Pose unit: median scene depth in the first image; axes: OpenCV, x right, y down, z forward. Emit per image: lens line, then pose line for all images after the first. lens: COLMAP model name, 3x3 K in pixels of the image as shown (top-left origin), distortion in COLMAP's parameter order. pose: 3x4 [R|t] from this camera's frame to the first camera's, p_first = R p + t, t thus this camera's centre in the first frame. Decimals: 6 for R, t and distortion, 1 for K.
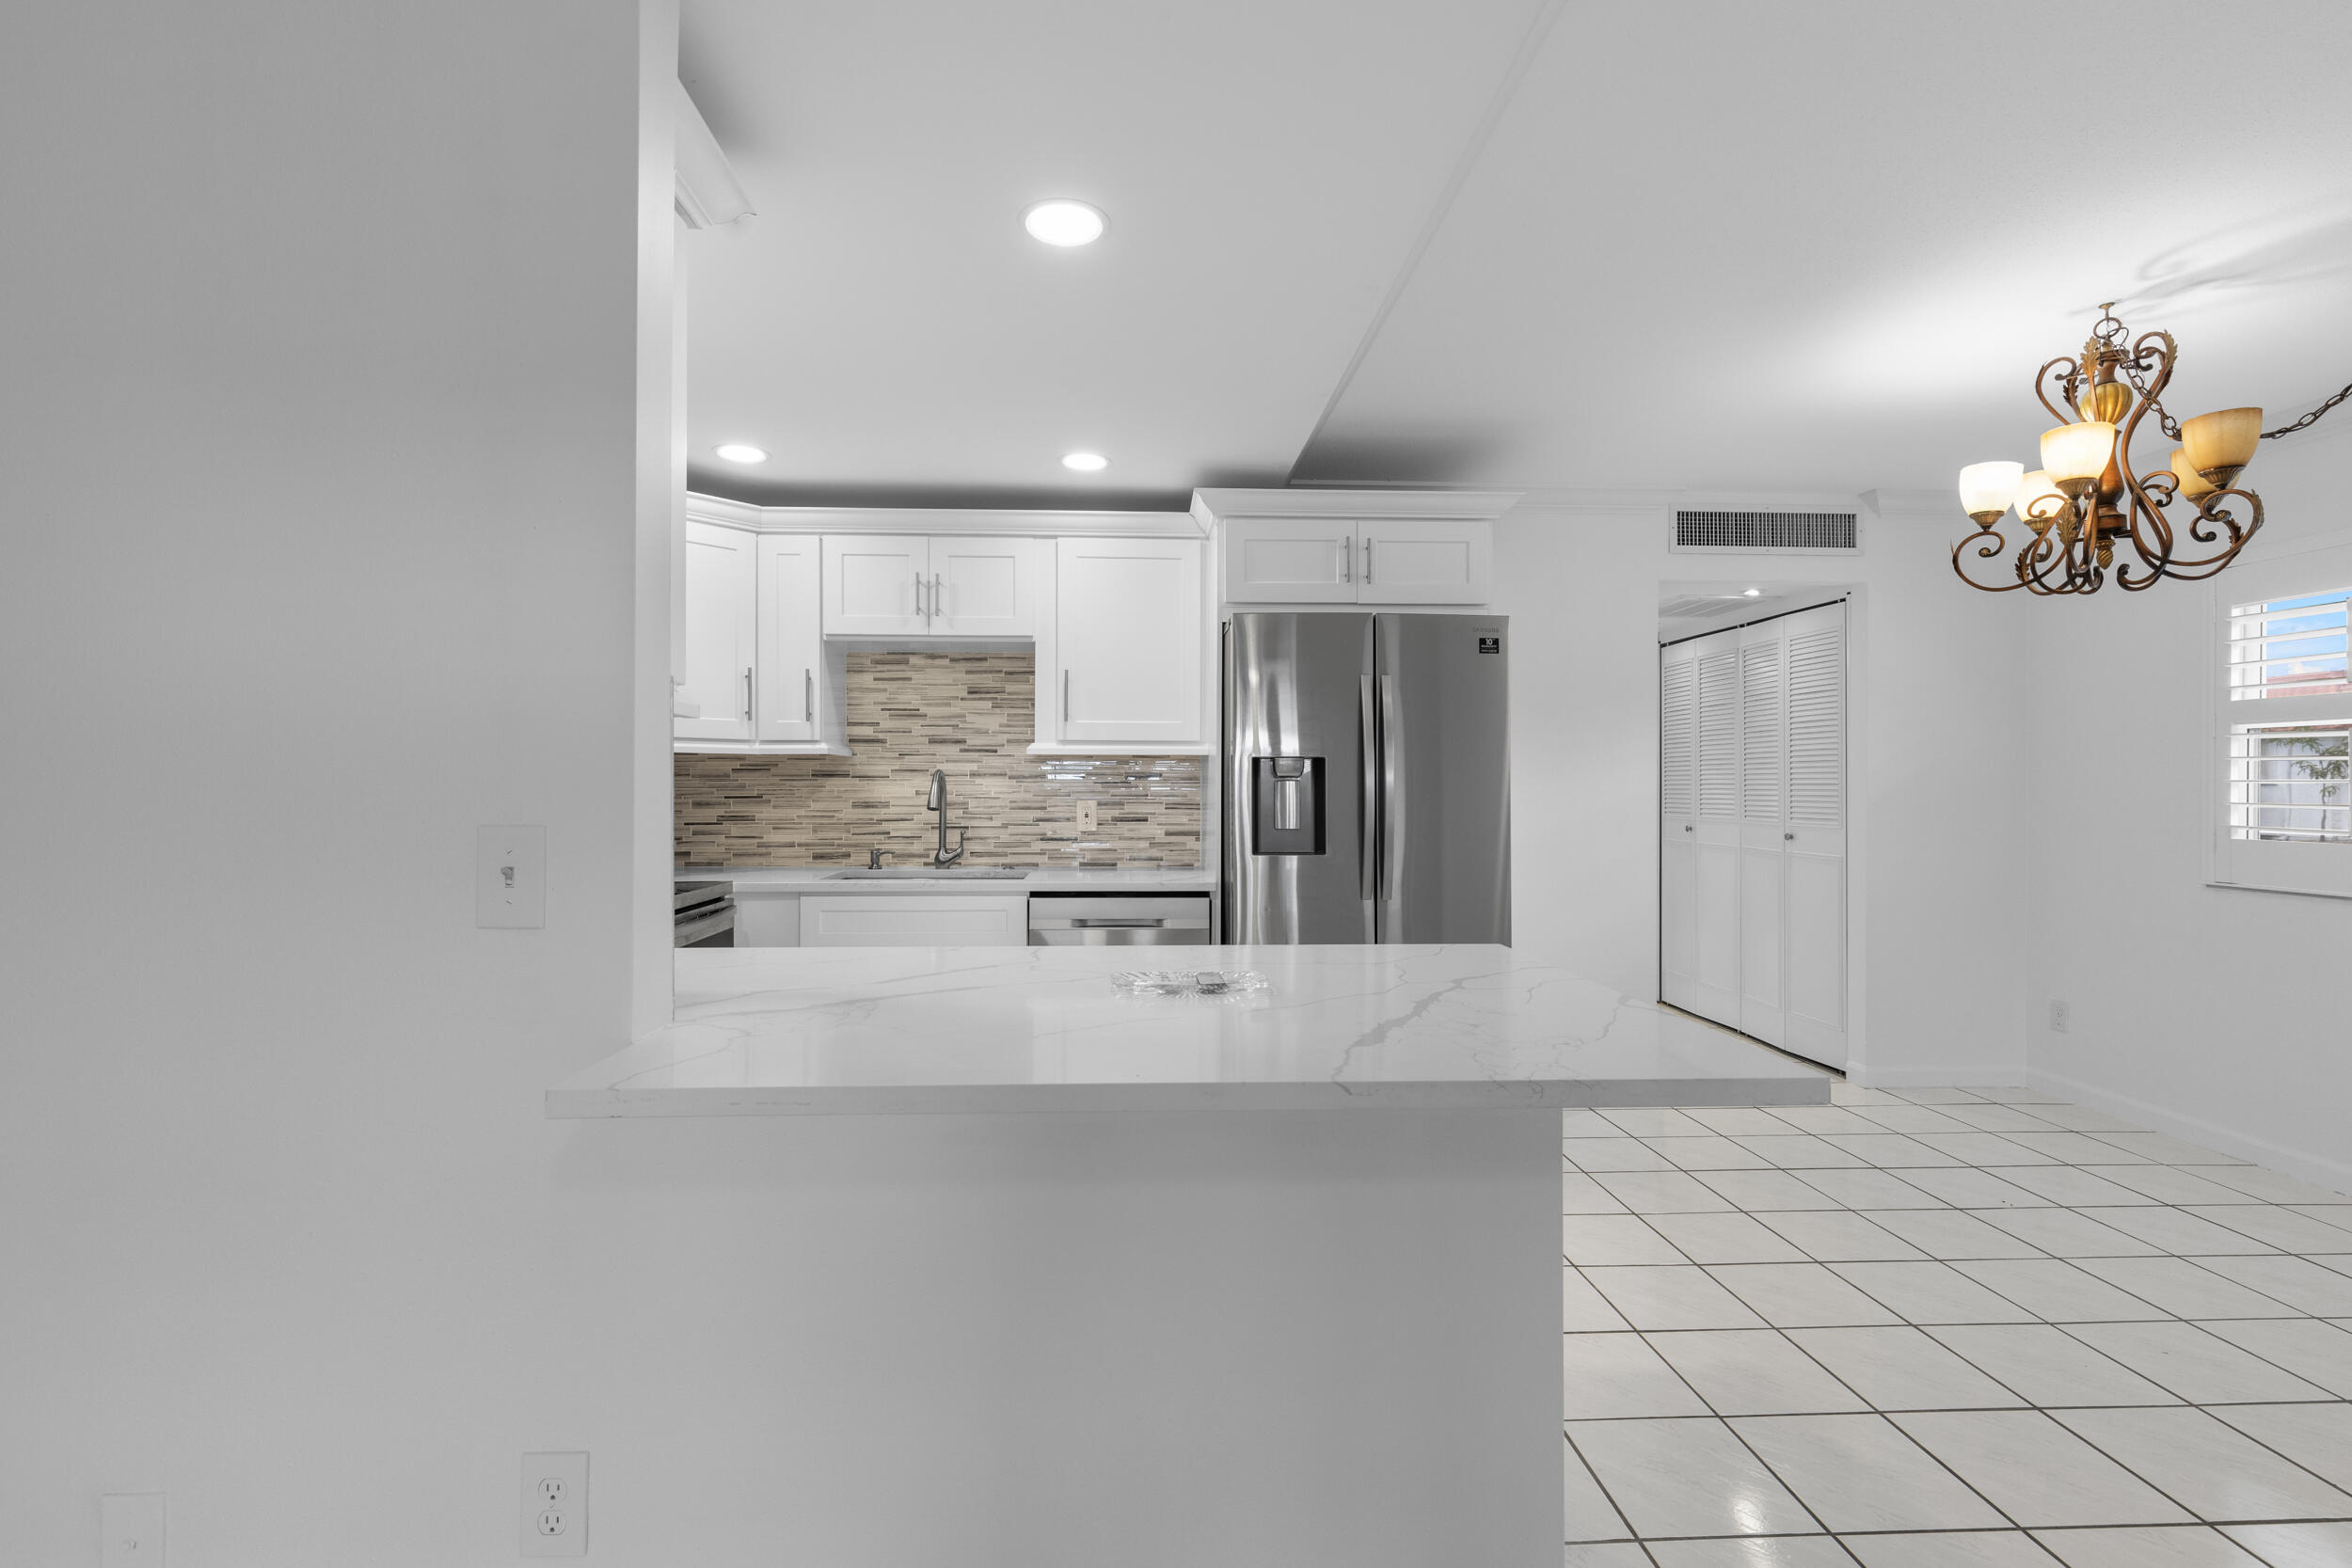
lens RADIAL K [[1049.8, 0, 1175.8], [0, 1049.8, 785.6], [0, 0, 1]] dist [0.002407, -0.000599]
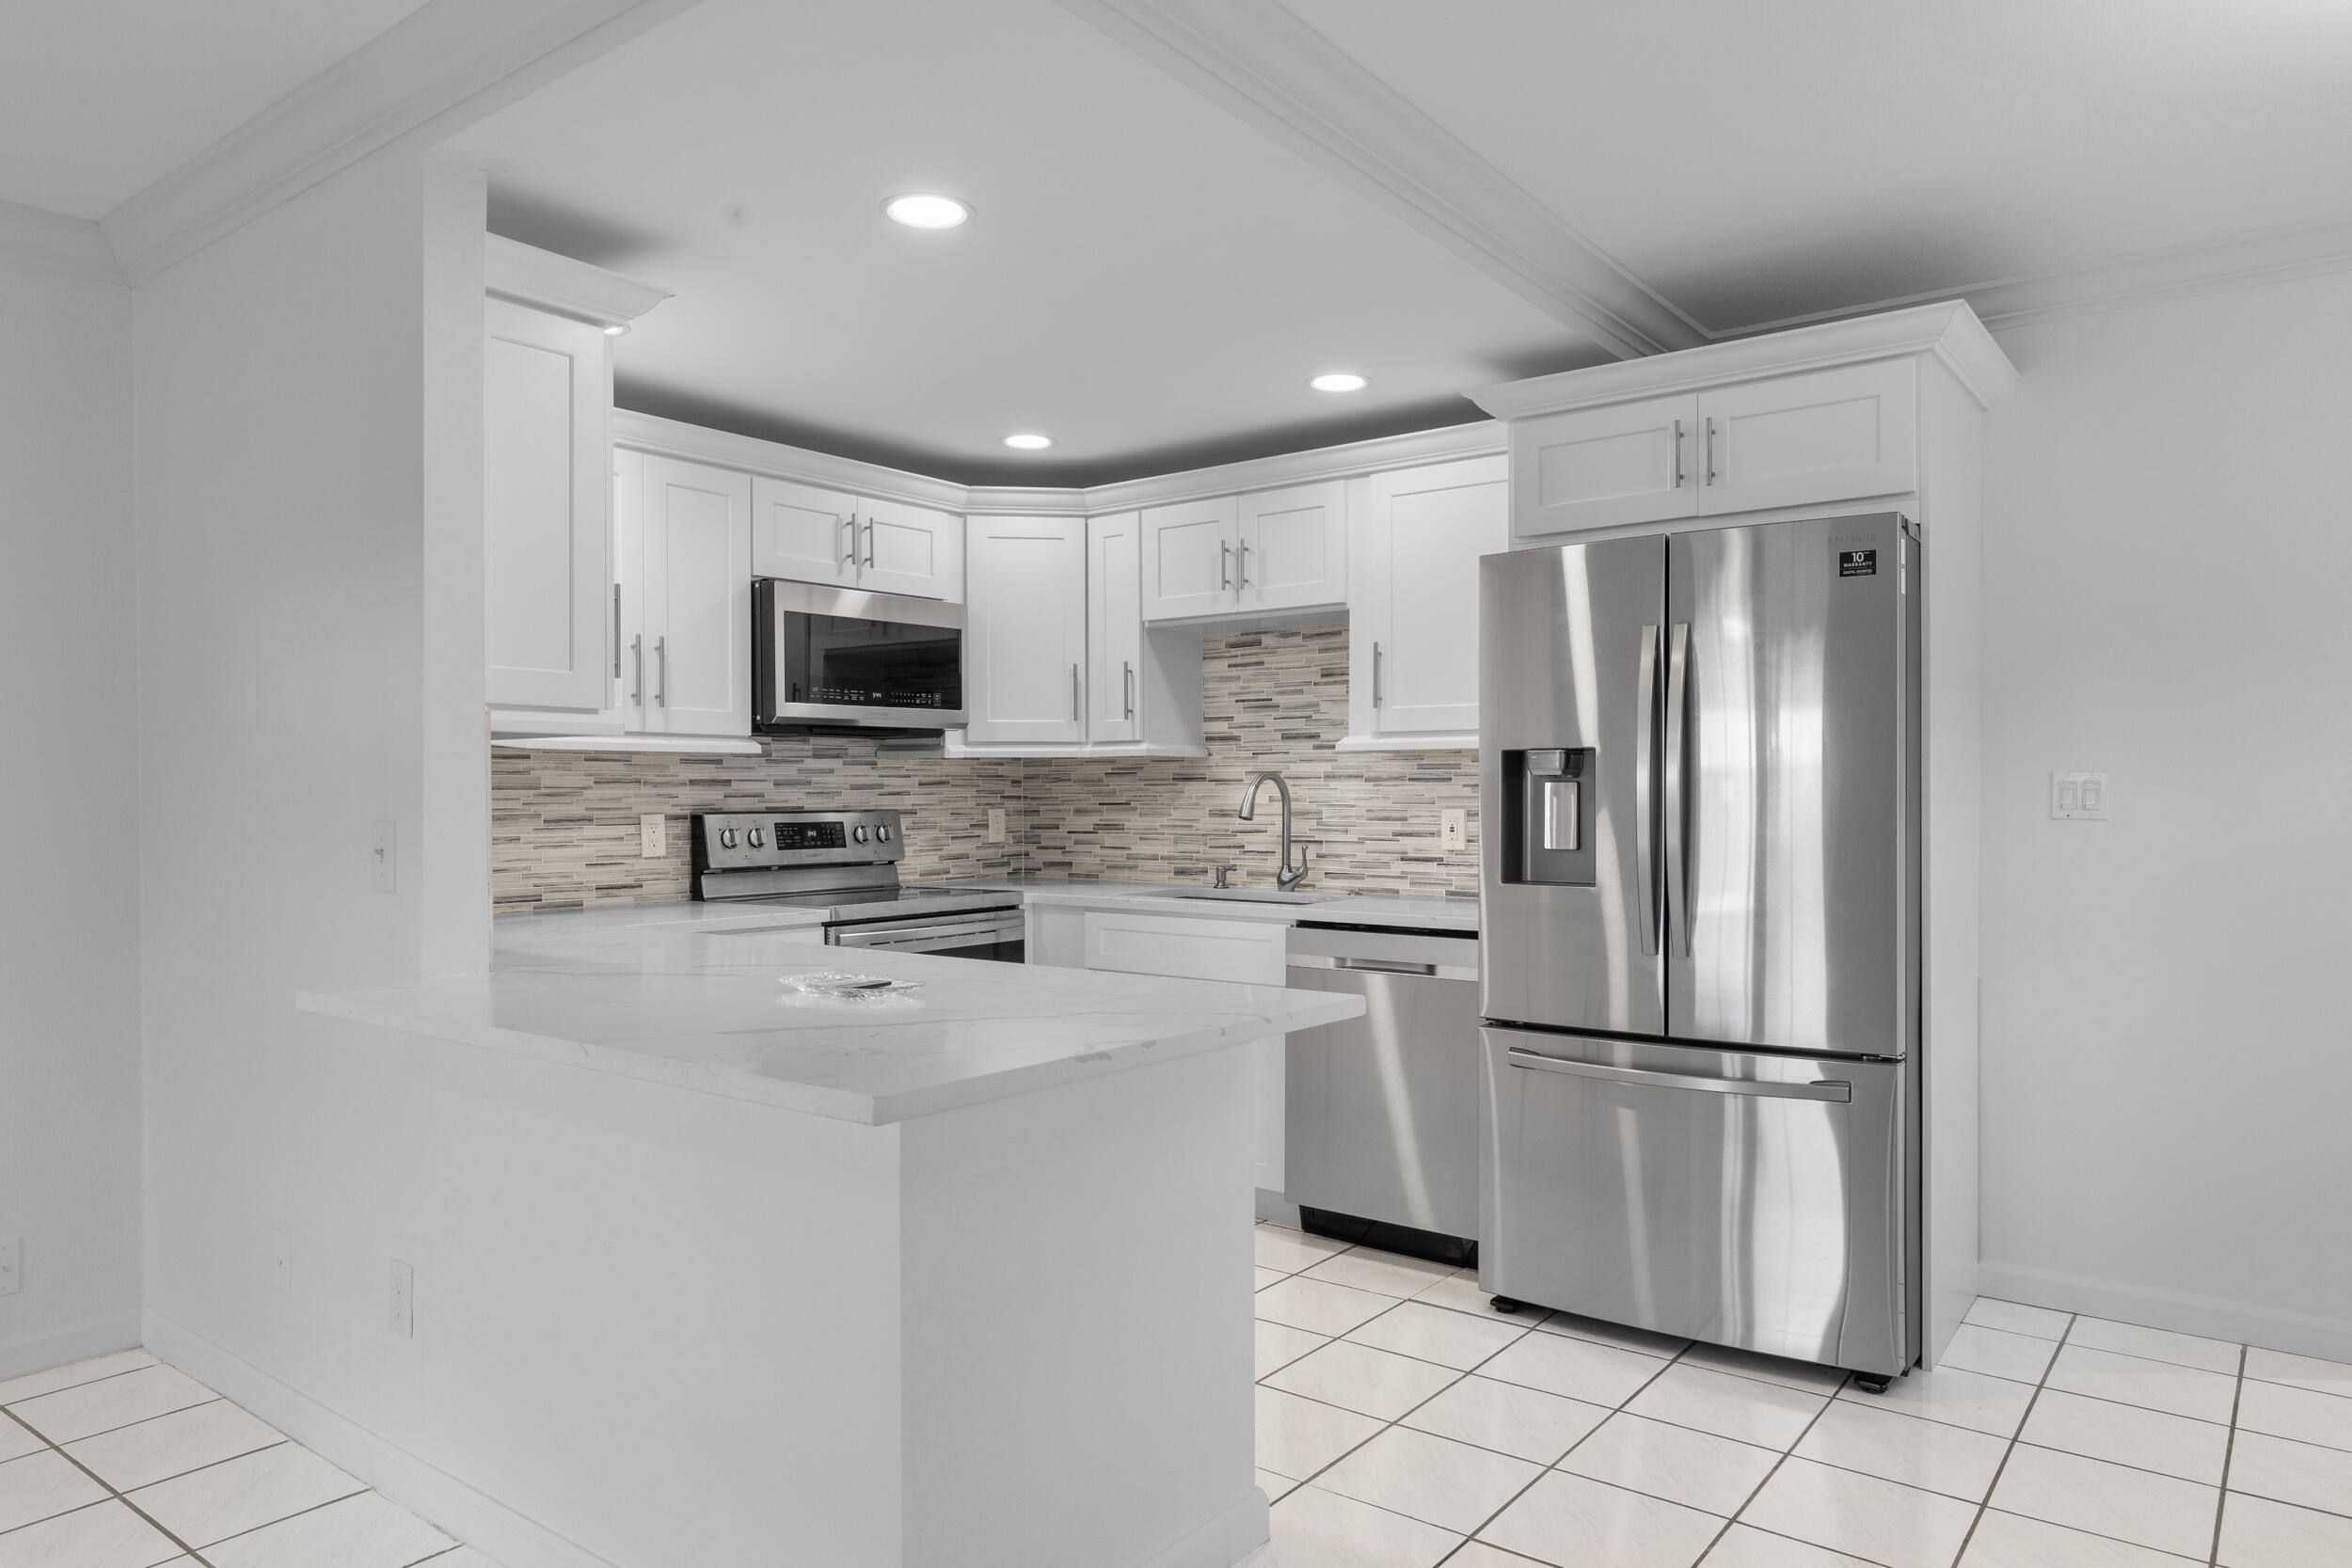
lens RADIAL K [[1503.5, 0, 1167.2], [0, 1503.5, 806.1], [0, 0, 1]] dist [-0.003239, -0.000173]
pose [[0.757116, 0.002804, -0.653275, 0.474673], [0.003598, 0.999958, 0.008462, 0.001929], [0.653271, -0.008758, 0.757074, 0.043361]]
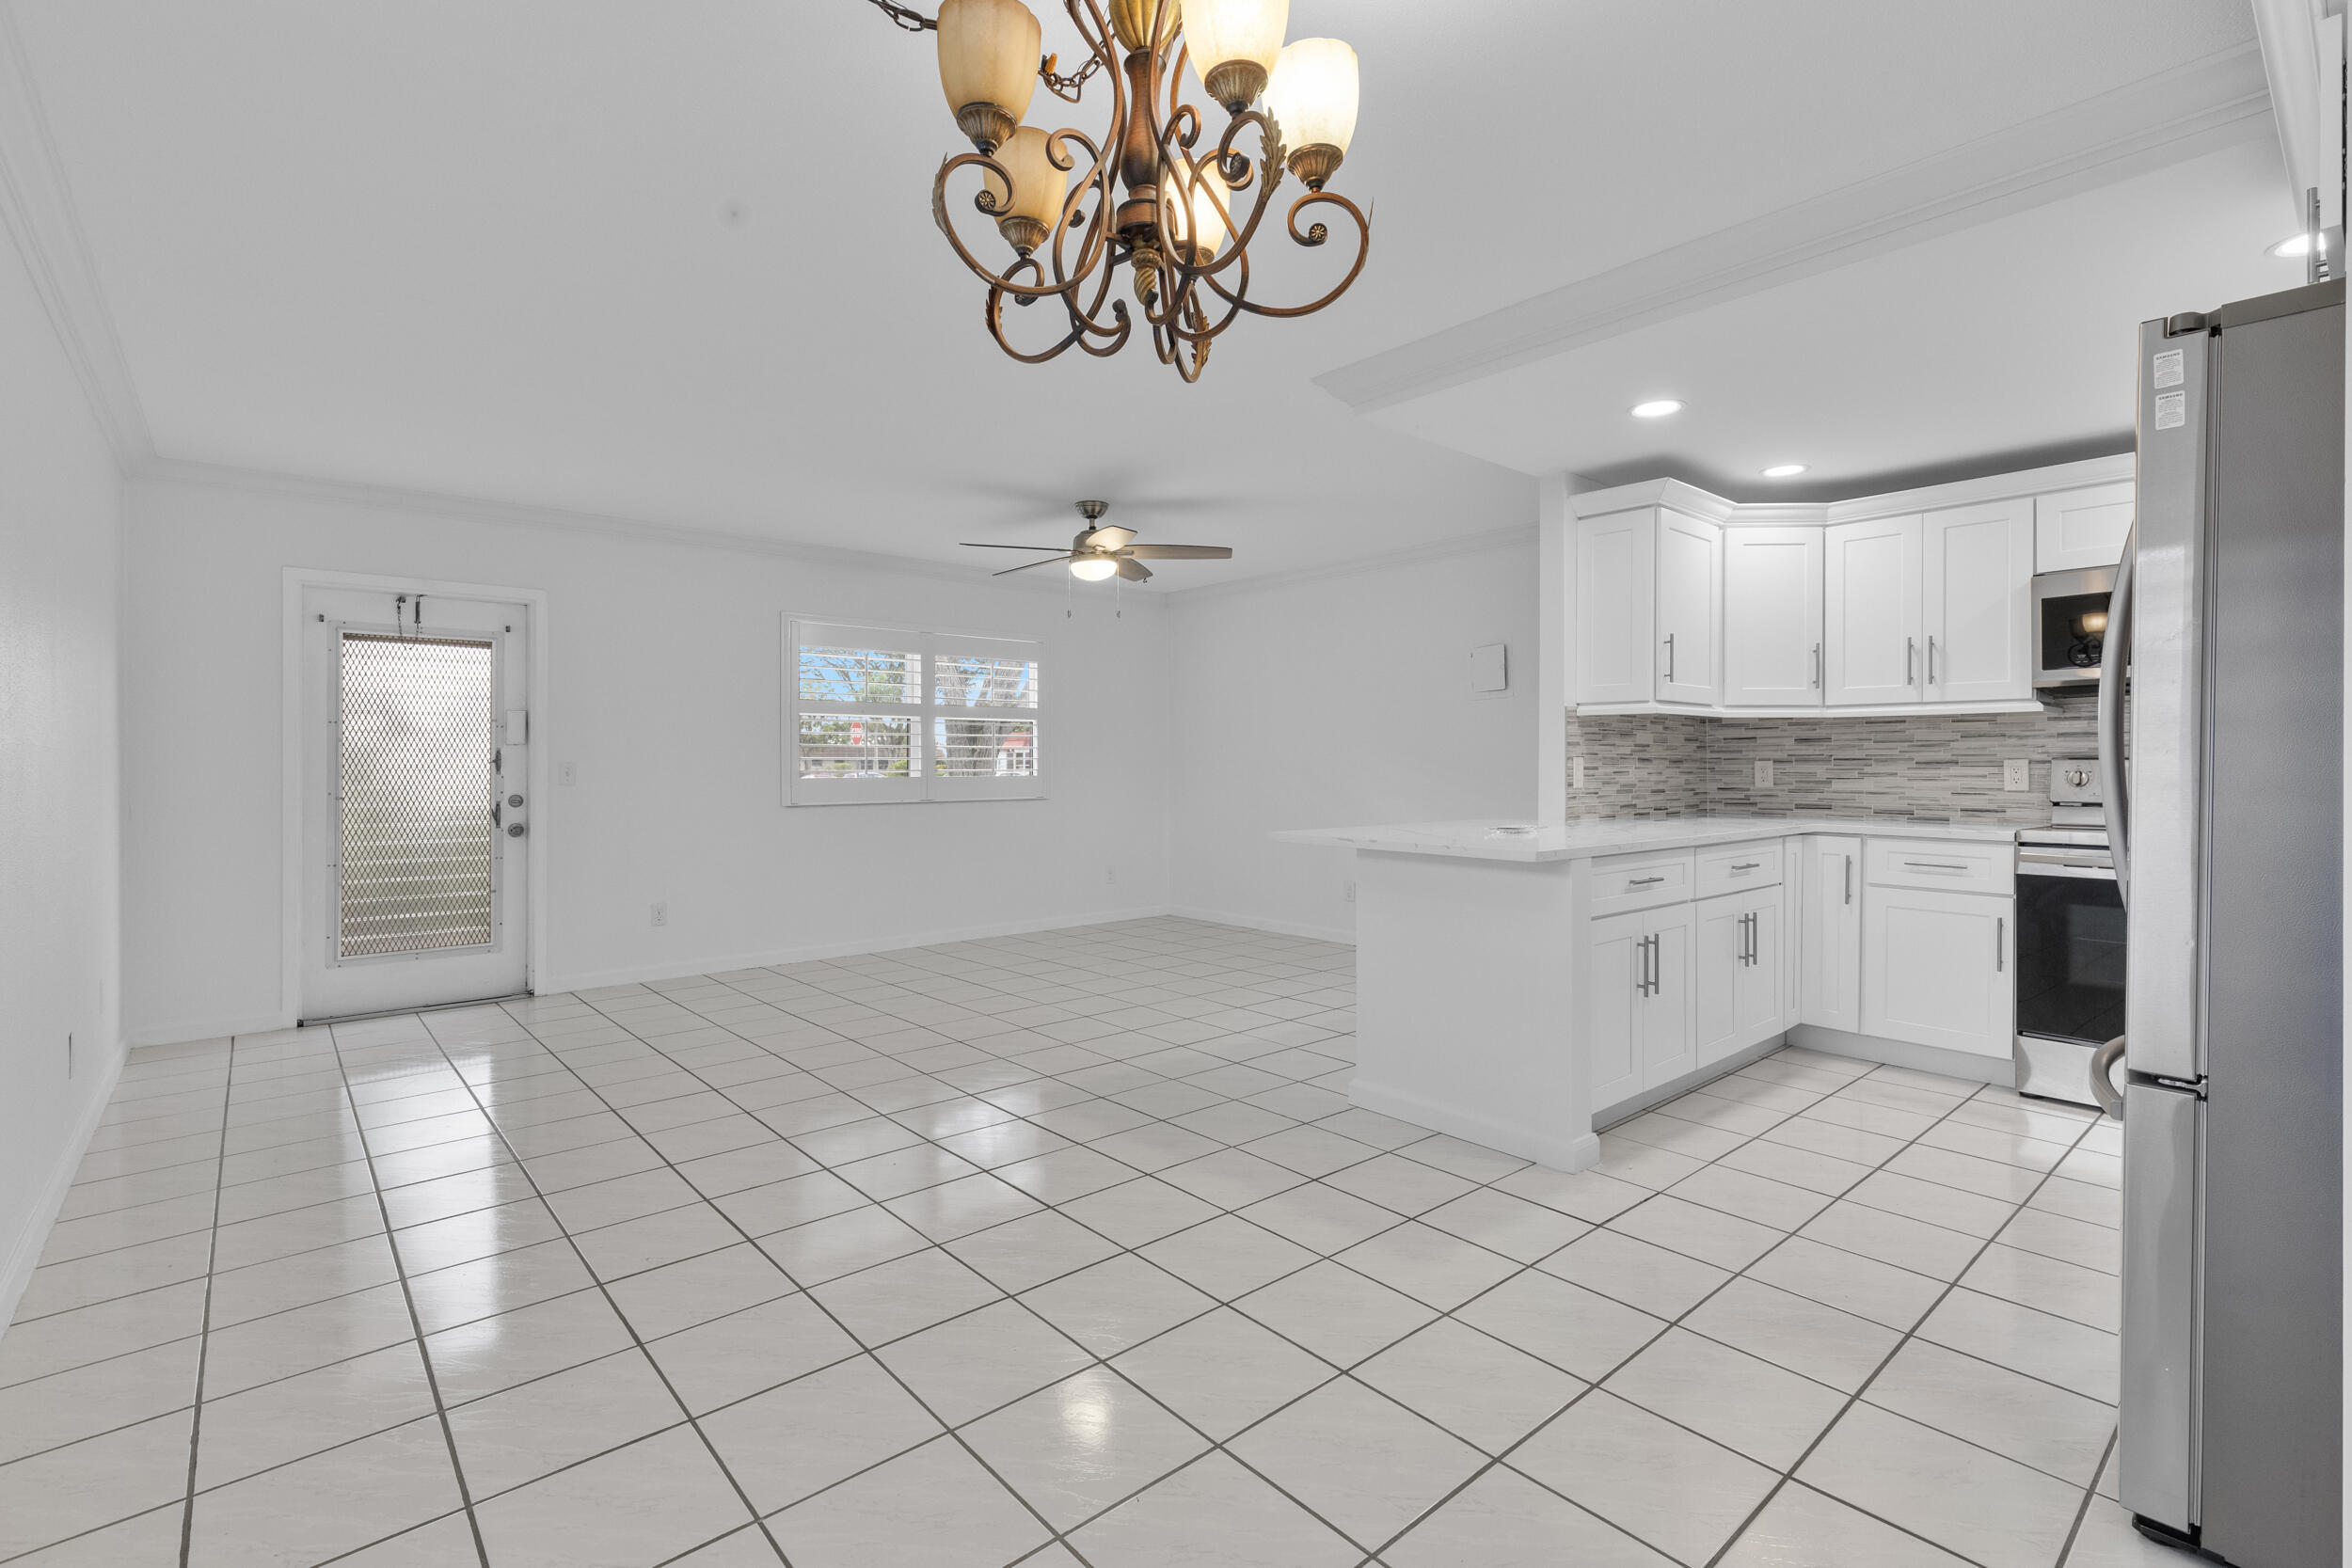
lens RADIAL K [[1049.8, 0, 1167.0], [0, 1049.8, 775.9], [0, 0, 1]] dist [0.002407, -0.000599]
pose [[-0.790670, 0.007846, -0.612192, 0.769210], [-0.000247, 0.999914, 0.013134, 0.018384], [0.612242, 0.010536, -0.790600, 0.911802]]
